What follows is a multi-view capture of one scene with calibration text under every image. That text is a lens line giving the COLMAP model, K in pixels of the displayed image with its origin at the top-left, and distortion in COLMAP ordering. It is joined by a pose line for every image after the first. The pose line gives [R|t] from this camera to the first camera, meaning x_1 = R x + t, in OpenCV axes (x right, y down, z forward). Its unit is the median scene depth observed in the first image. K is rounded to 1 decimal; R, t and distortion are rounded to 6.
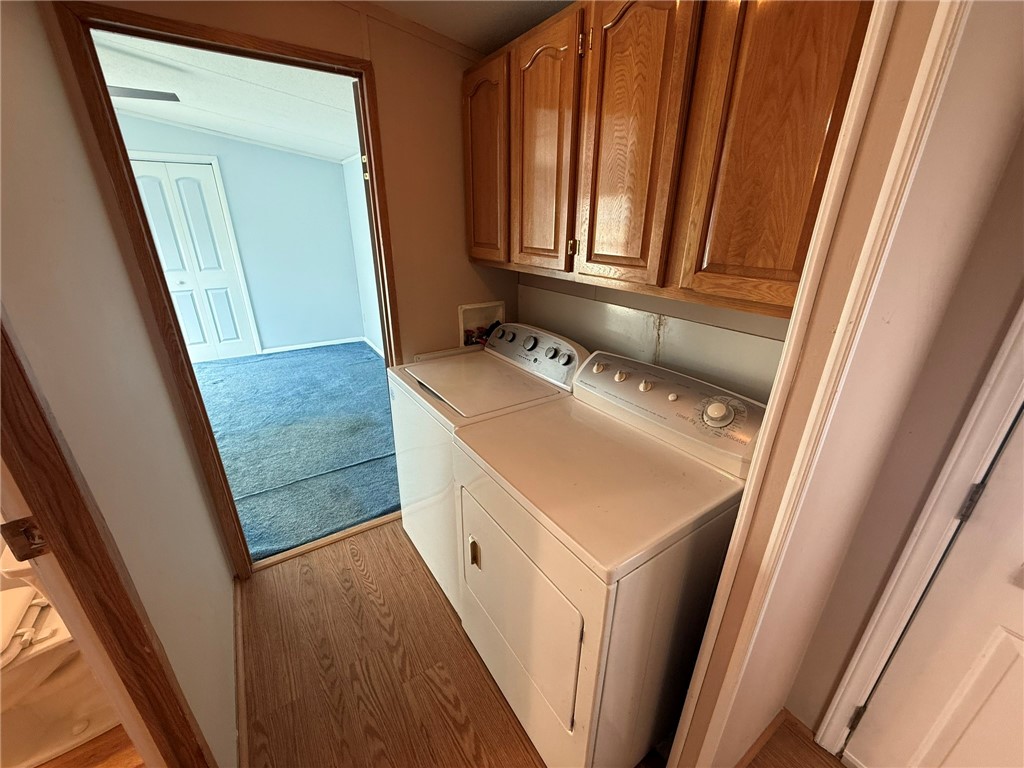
lens RADIAL K [[408.6, 0, 509.7], [0, 408.6, 386.1], [0, 0, 1]] dist [-0.001487, -0.000052]
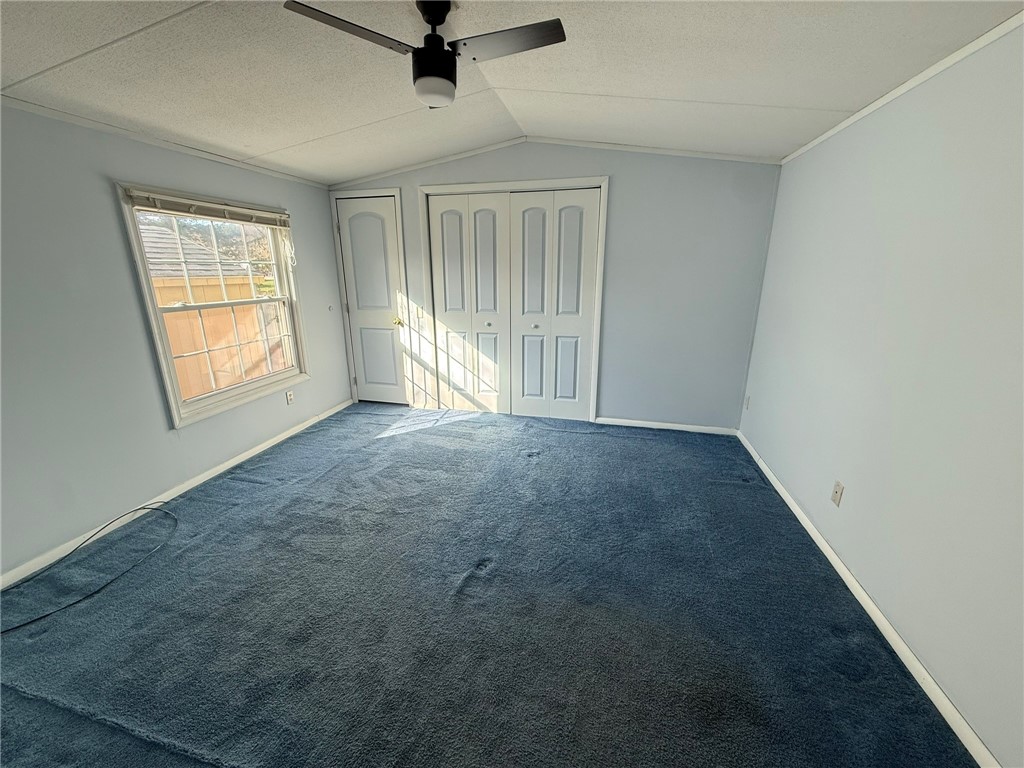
lens RADIAL K [[408.6, 0, 509.6], [0, 408.6, 382.4], [0, 0, 1]] dist [-0.001487, -0.000052]
pose [[0.690020, 0.186082, -0.699461, -0.206872], [-0.264438, 0.964393, -0.004305, -0.115989], [0.673754, 0.187935, 0.714658, 0.352276]]
